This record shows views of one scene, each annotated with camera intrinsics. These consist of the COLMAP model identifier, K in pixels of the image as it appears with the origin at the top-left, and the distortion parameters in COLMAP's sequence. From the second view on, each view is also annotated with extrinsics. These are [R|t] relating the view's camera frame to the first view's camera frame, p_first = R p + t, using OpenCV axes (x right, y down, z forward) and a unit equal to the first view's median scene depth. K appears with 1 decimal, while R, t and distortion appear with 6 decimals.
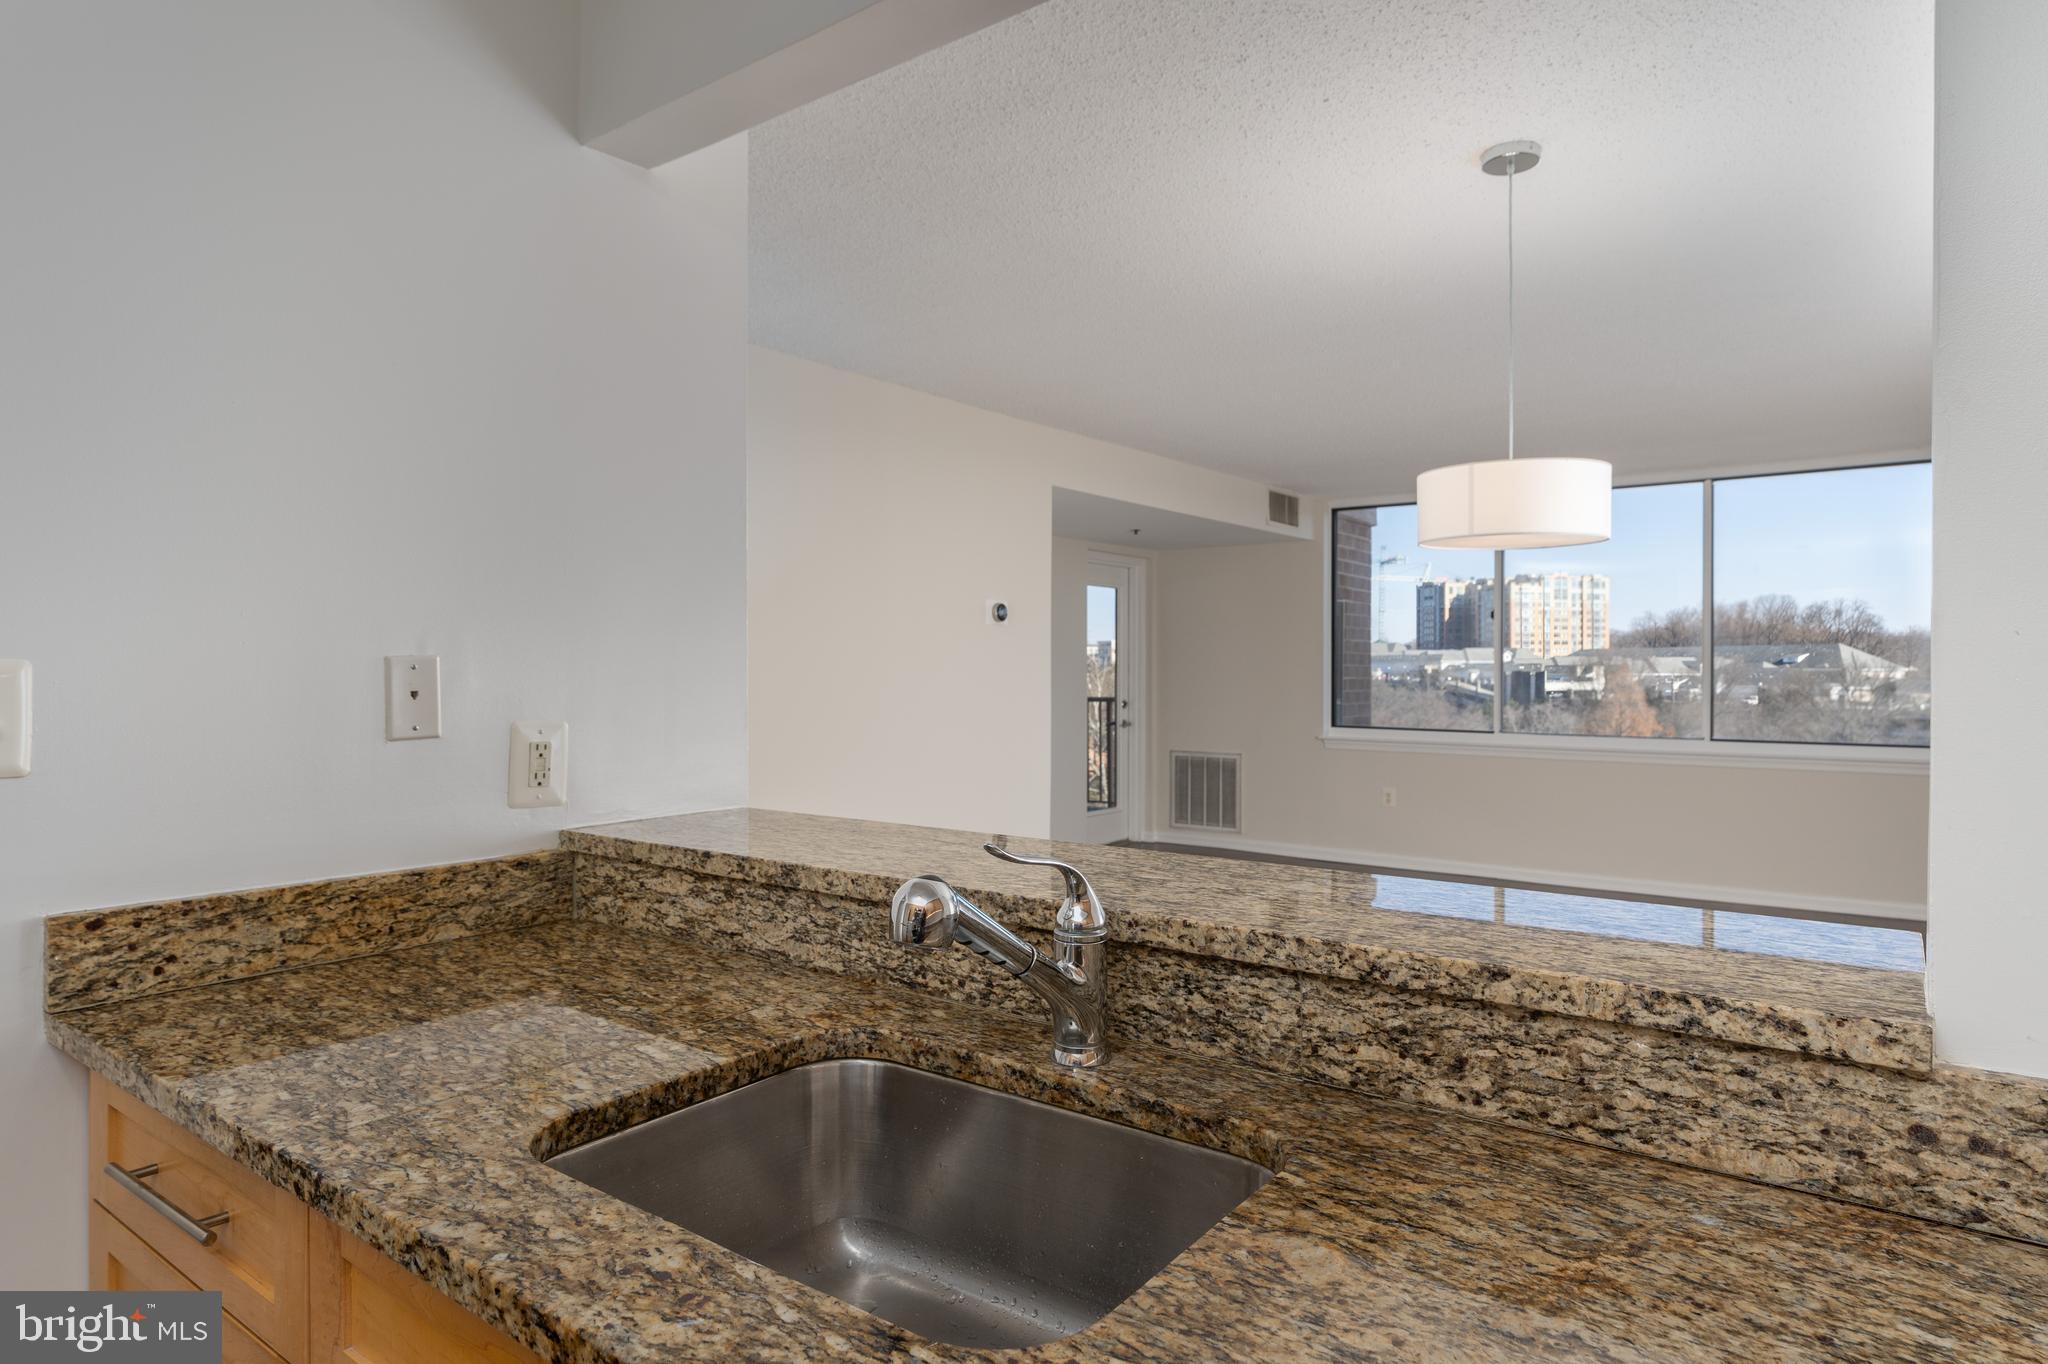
lens RADIAL K [[1160.8, 0, 1024.0], [0, 1160.8, 682.0], [0, 0, 1]] dist [-0.002902, 0.000200]
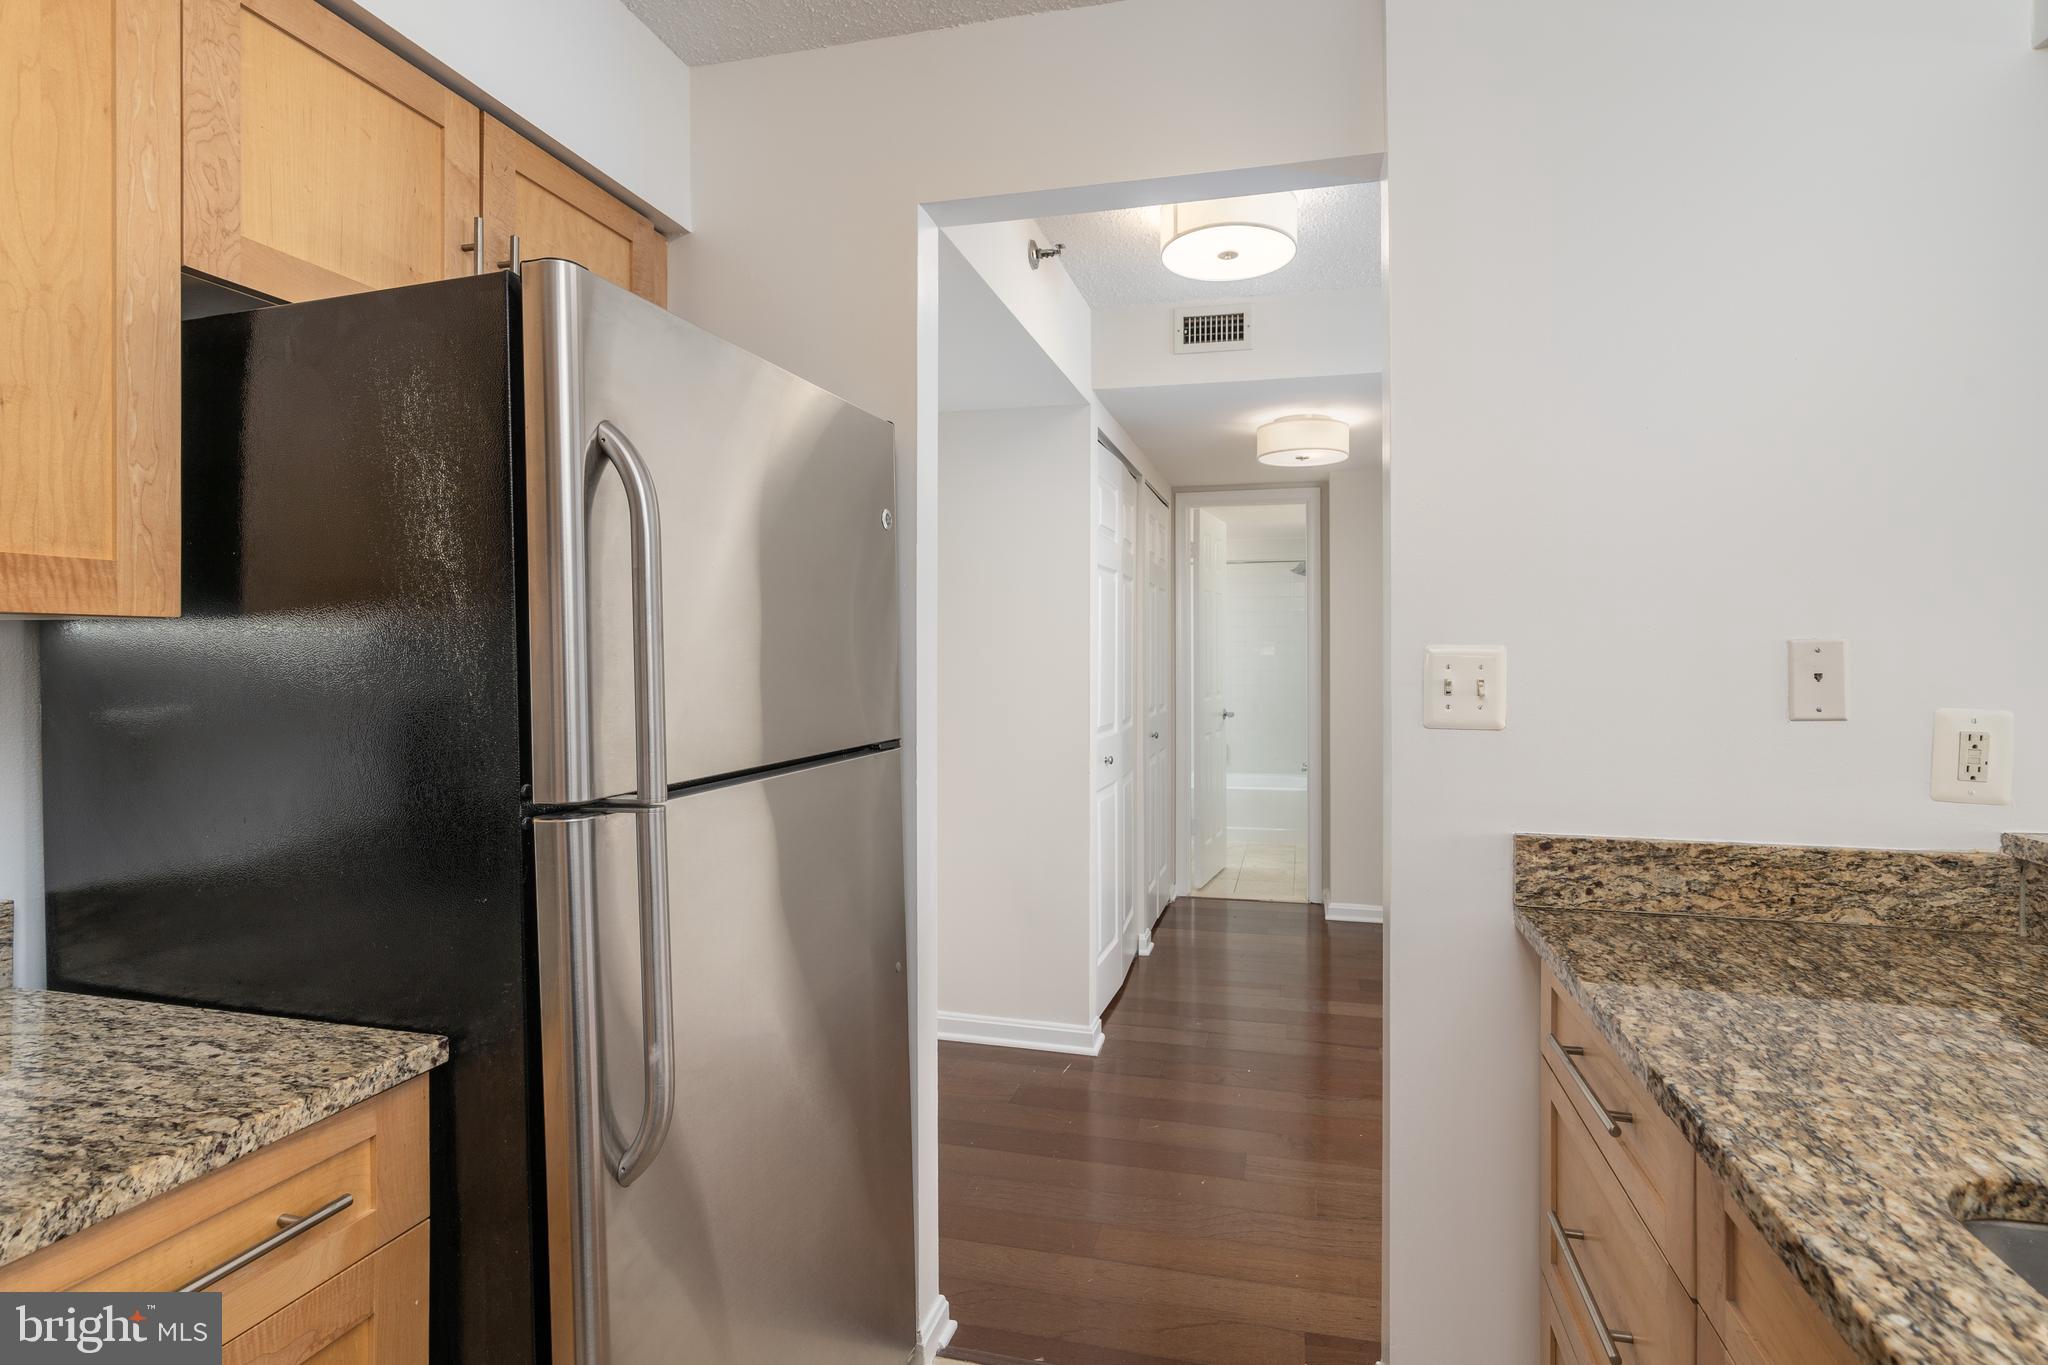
lens RADIAL K [[949.8, 0, 1085.4], [0, 949.8, 654.8], [0, 0, 1]] dist [-0.000847, 0.000627]
pose [[0.405500, -0.000240, -0.914095, -0.027255], [-0.007852, 0.999962, -0.003746, -0.000606], [0.914062, 0.008696, 0.405482, 0.086498]]
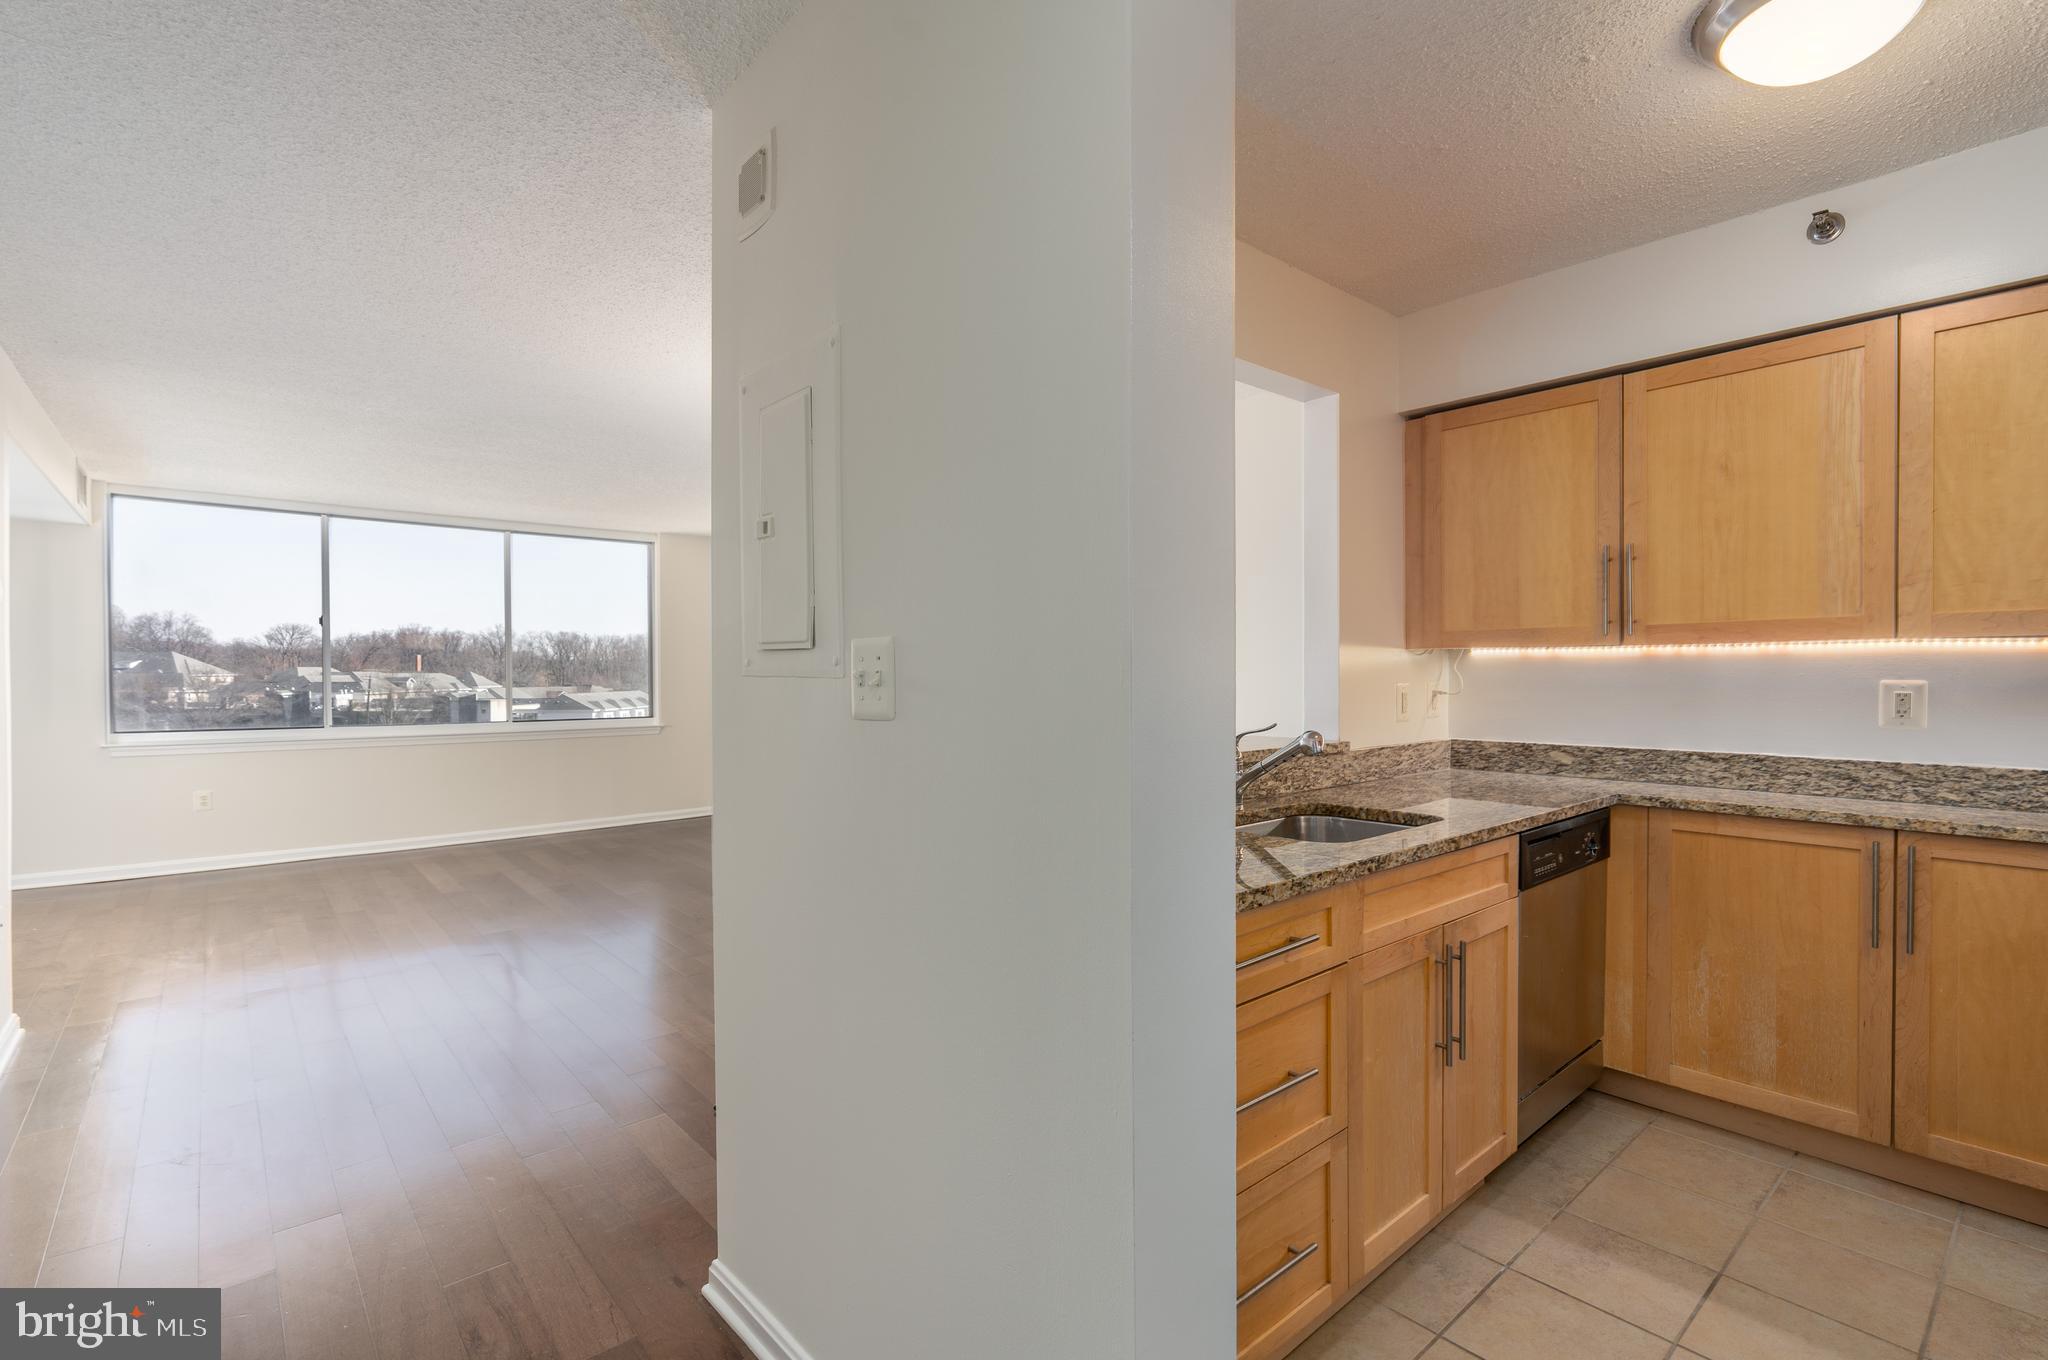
lens RADIAL K [[943.4, 0, 1024.0], [0, 943.4, 680.0], [0, 0, 1]] dist [-0.002885, 0.000782]
pose [[0.204146, -0.007991, 0.978908, -2.012449], [0.013195, 0.999898, 0.005410, 0.013147], [-0.978852, 0.011812, 0.204230, 0.964908]]
